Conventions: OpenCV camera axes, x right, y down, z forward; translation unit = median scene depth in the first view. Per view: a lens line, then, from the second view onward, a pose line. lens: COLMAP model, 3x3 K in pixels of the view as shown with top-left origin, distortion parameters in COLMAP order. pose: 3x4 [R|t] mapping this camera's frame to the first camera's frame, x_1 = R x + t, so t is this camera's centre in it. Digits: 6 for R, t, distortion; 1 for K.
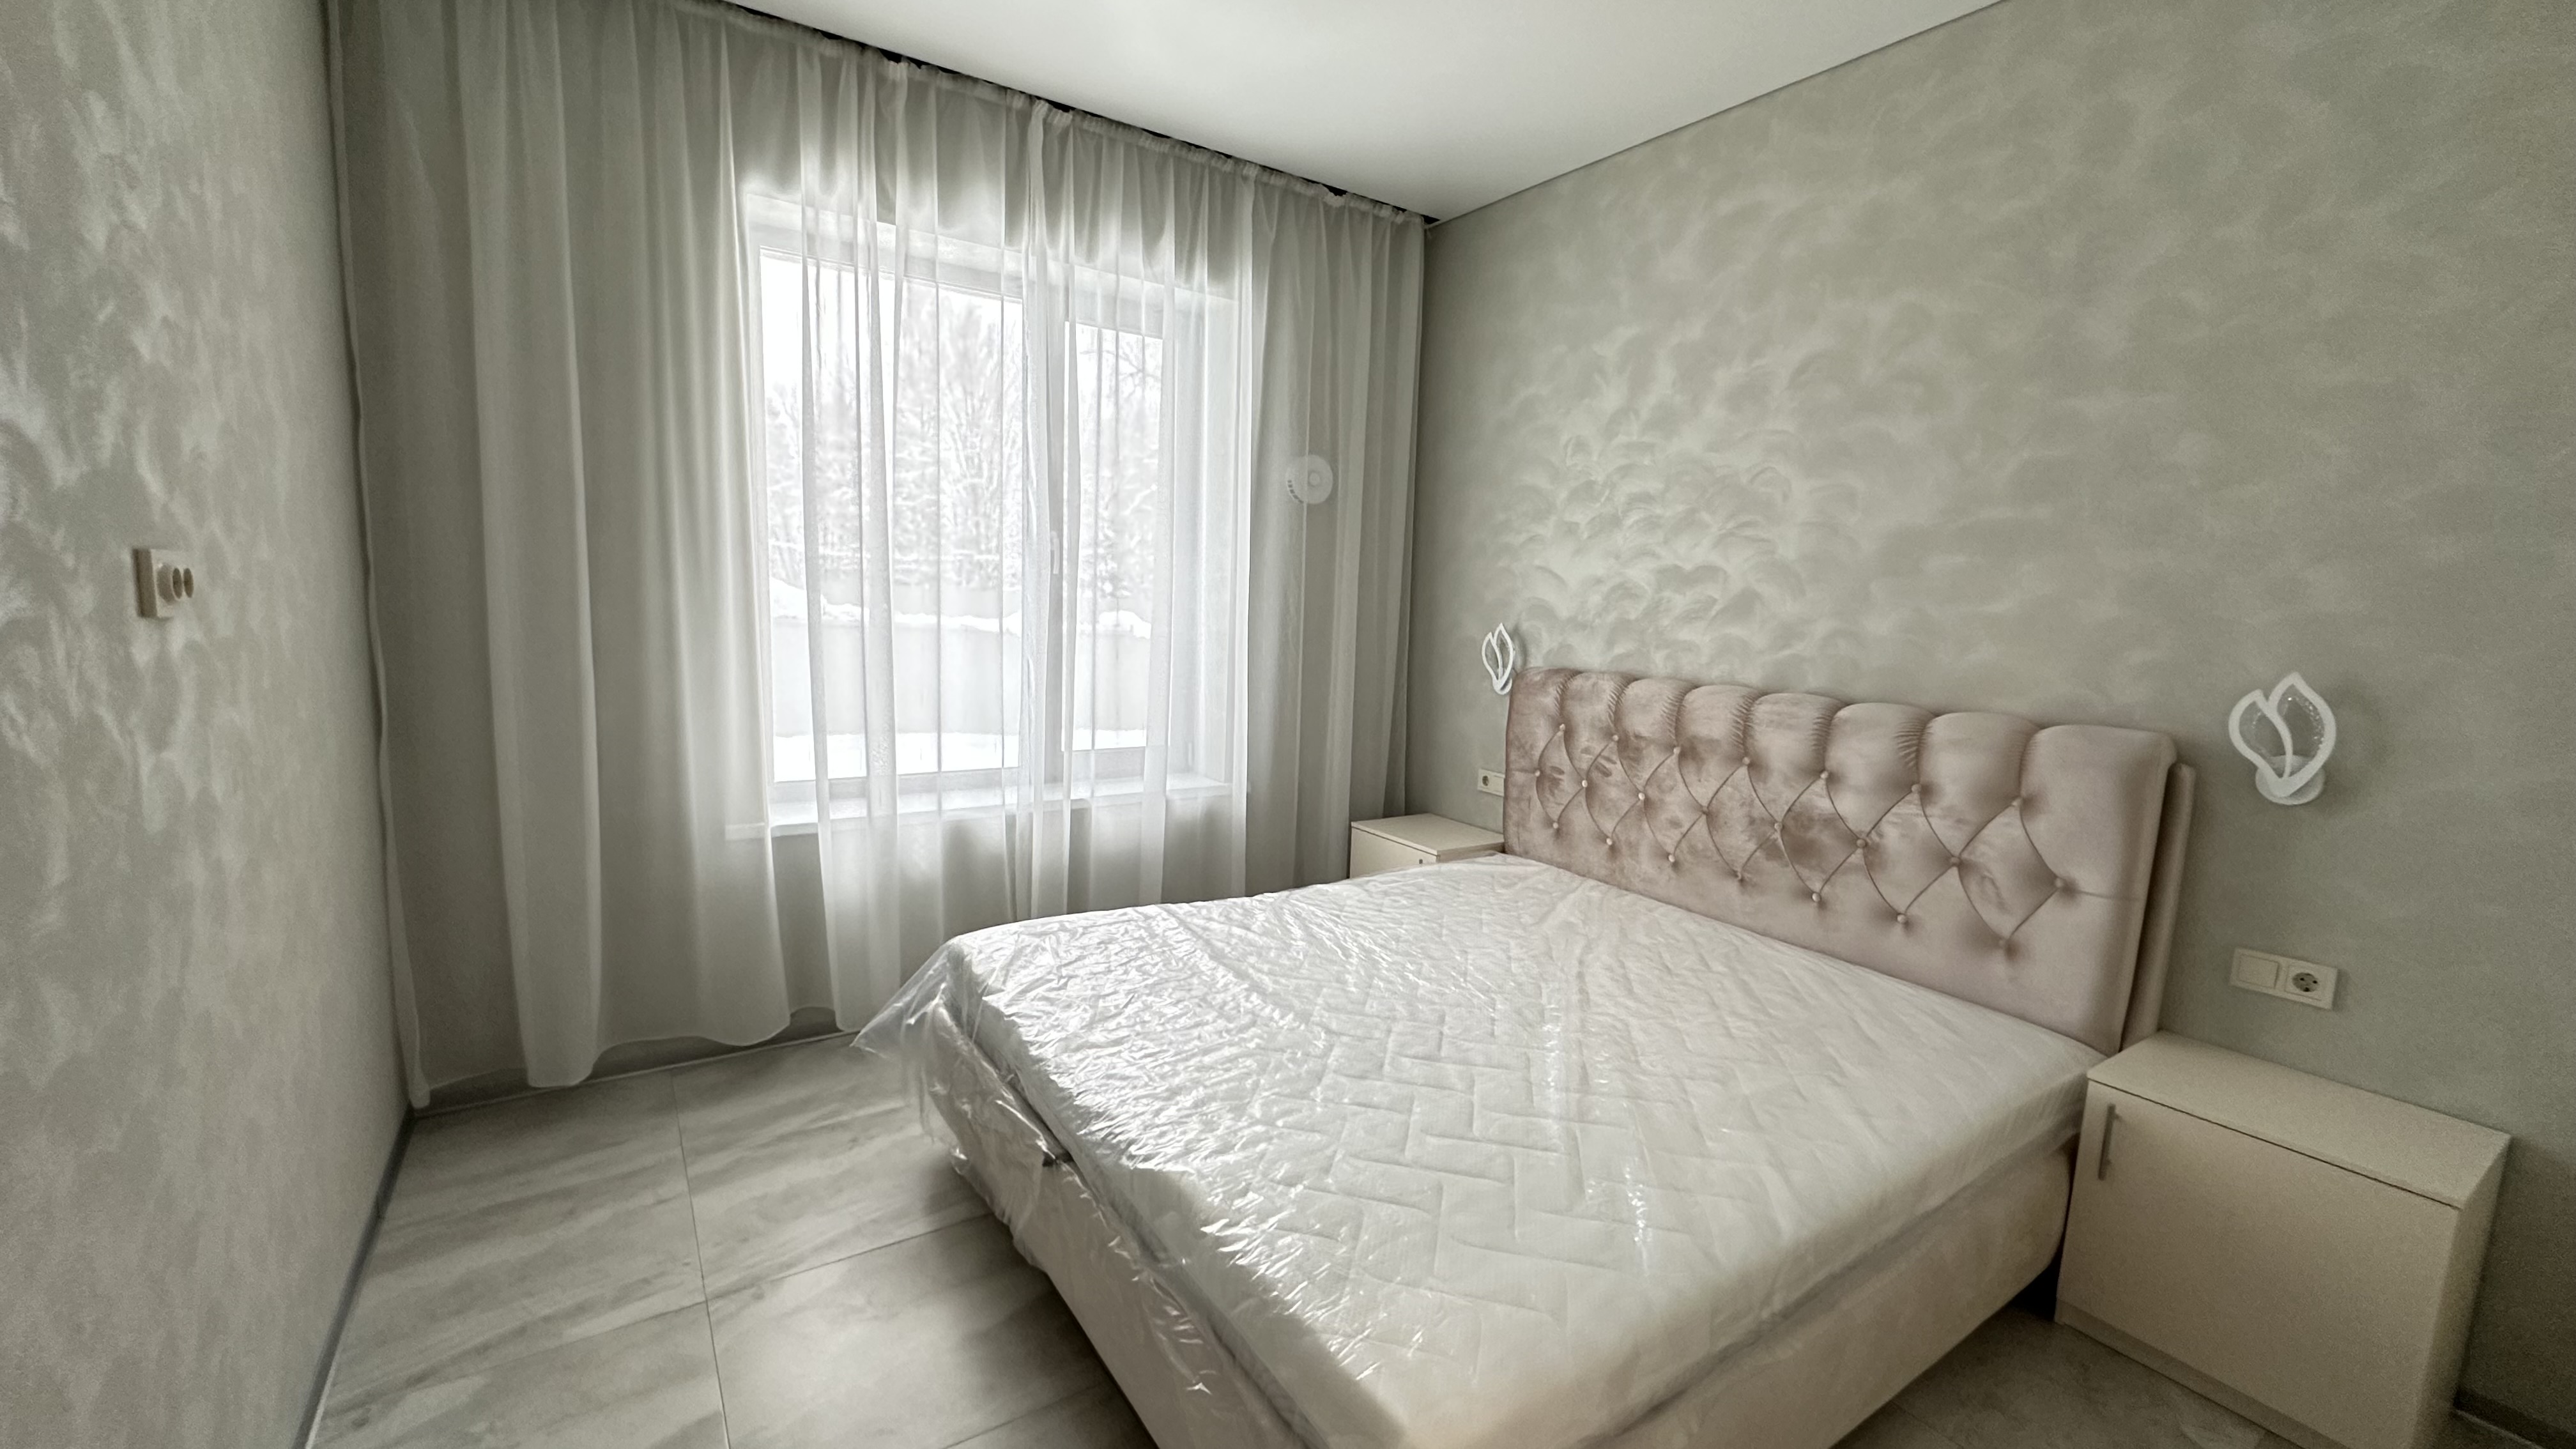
lens RADIAL K [[1026.4, 0, 1276.9], [0, 1026.4, 719.9], [0, 0, 1]] dist [-0.005081, 0.001166]
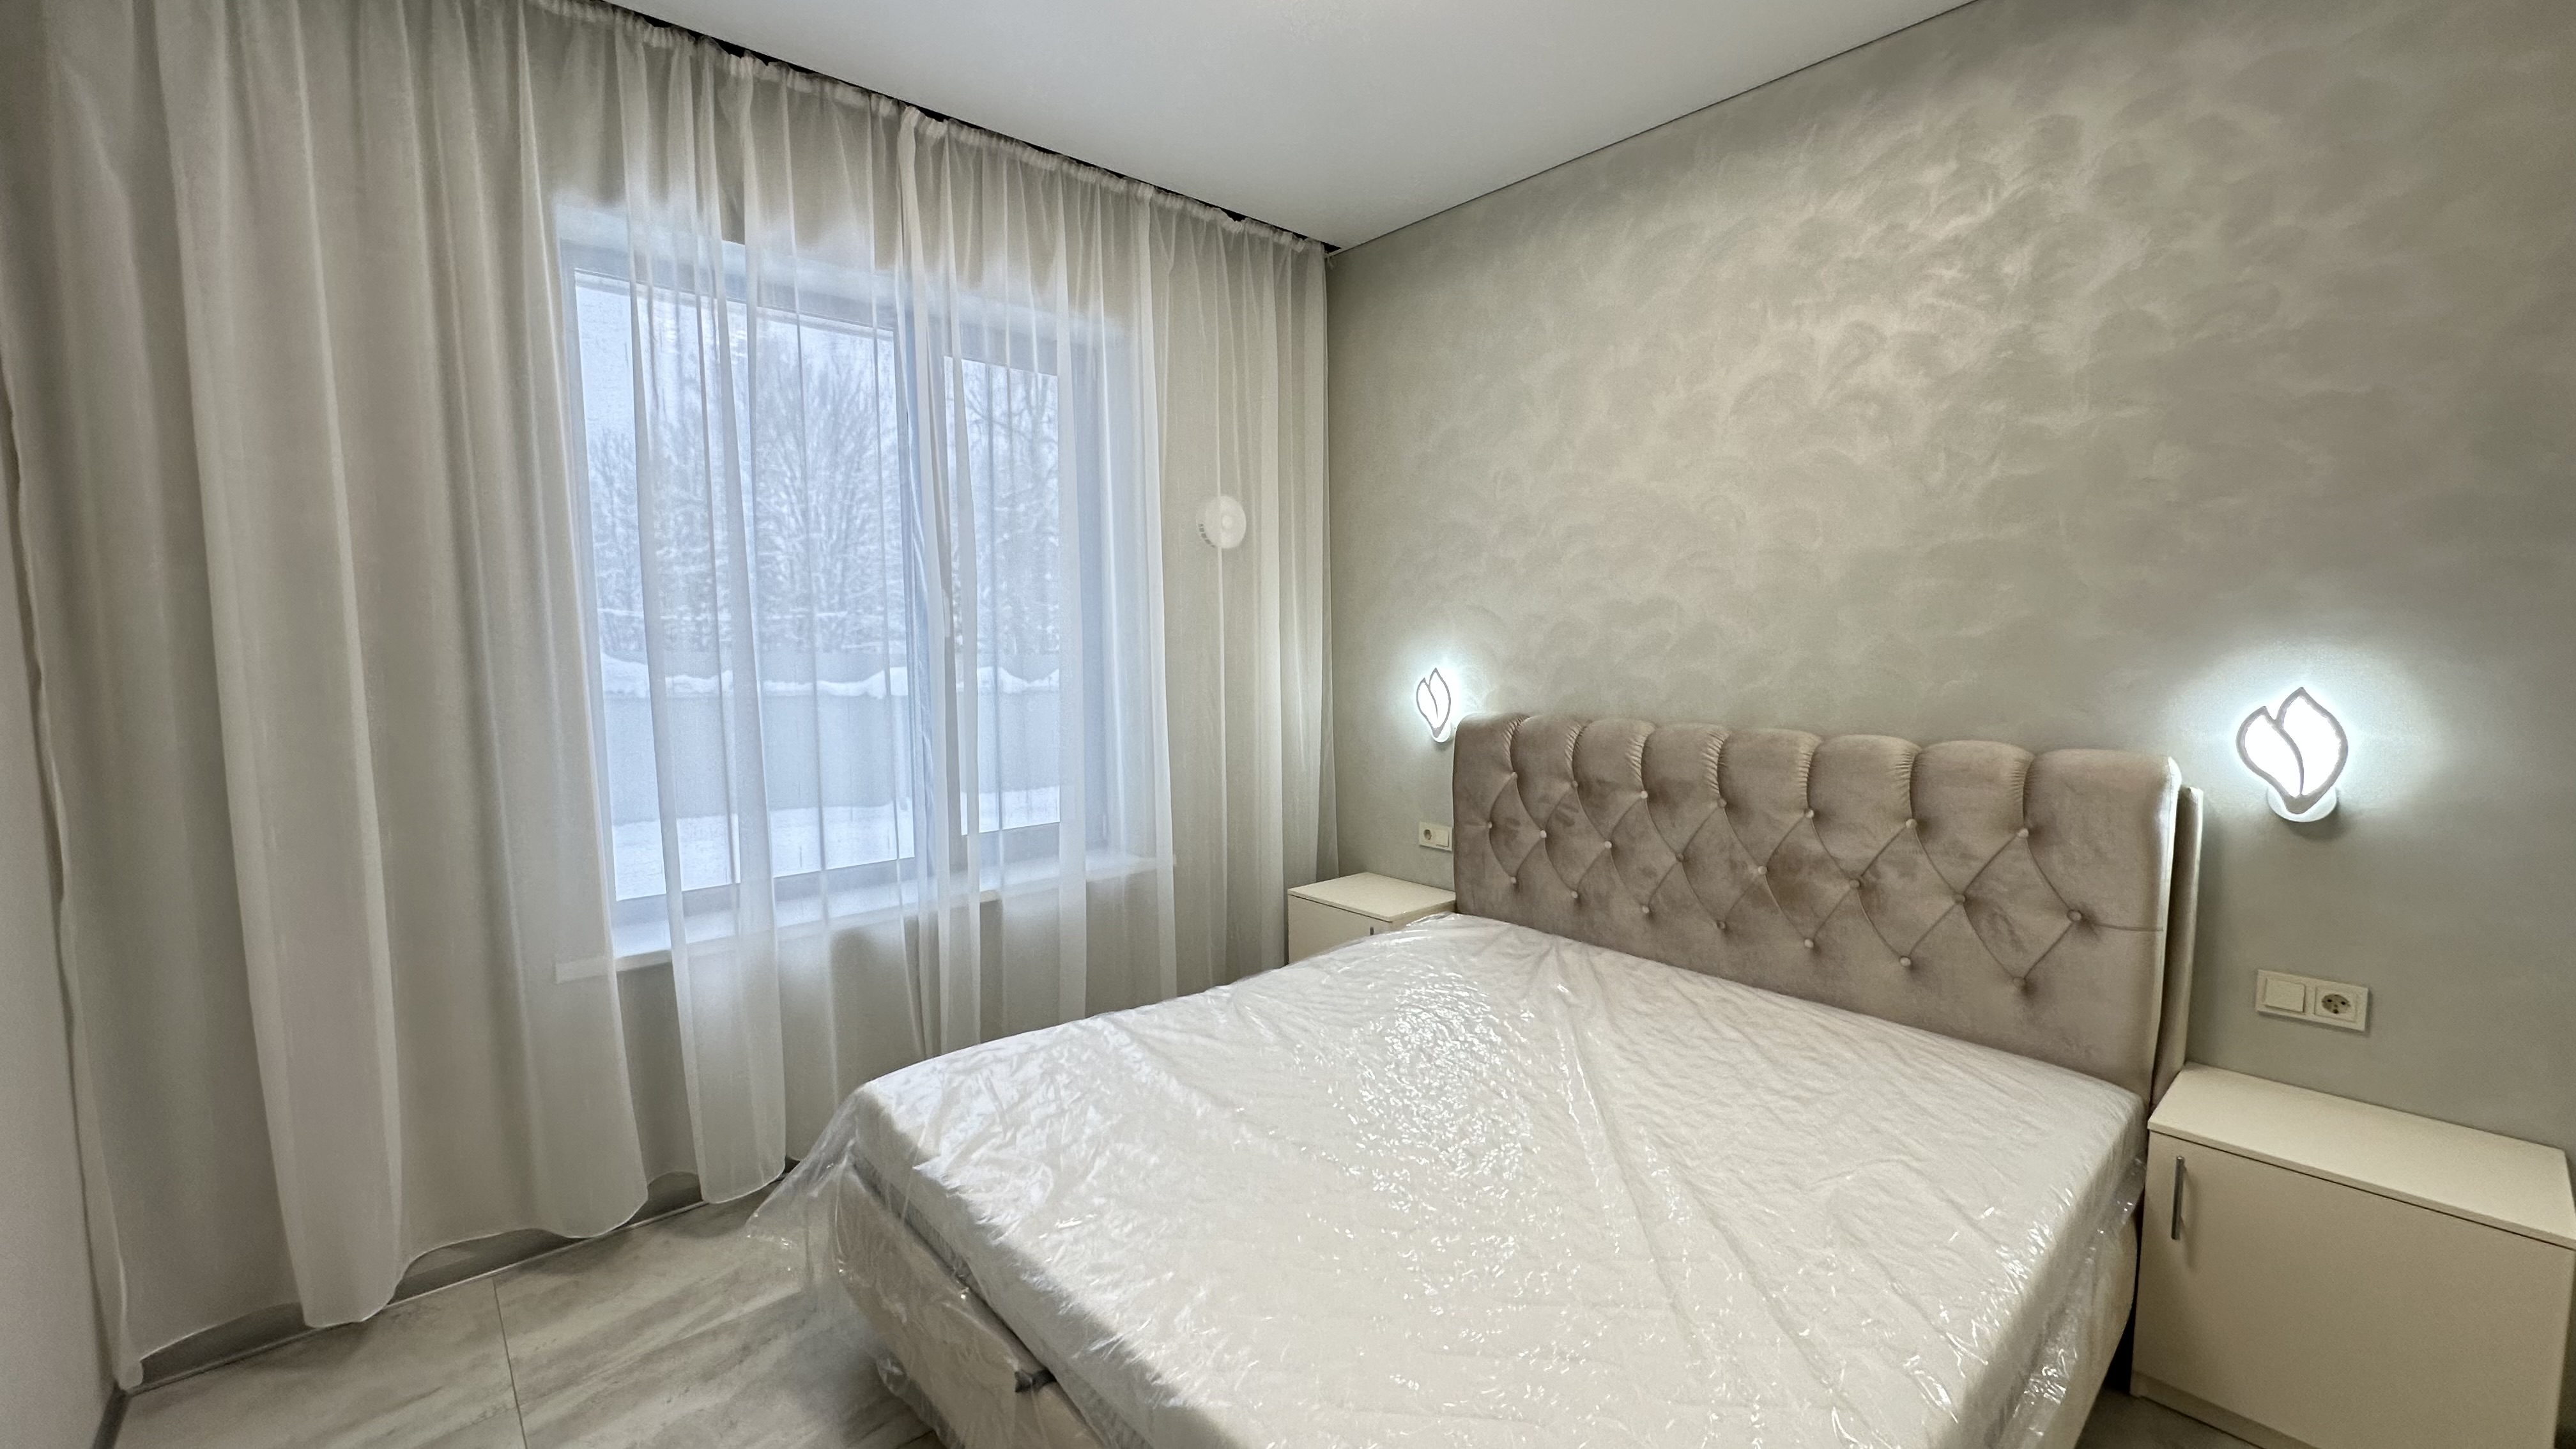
lens RADIAL K [[1026.4, 0, 1276.0], [0, 1026.4, 719.0], [0, 0, 1]] dist [-0.005081, 0.001166]
pose [[0.989691, -0.056730, 0.131507, -0.070063], [0.061957, 0.997429, -0.036003, -0.028375], [-0.129127, 0.043780, 0.990661, 0.114005]]
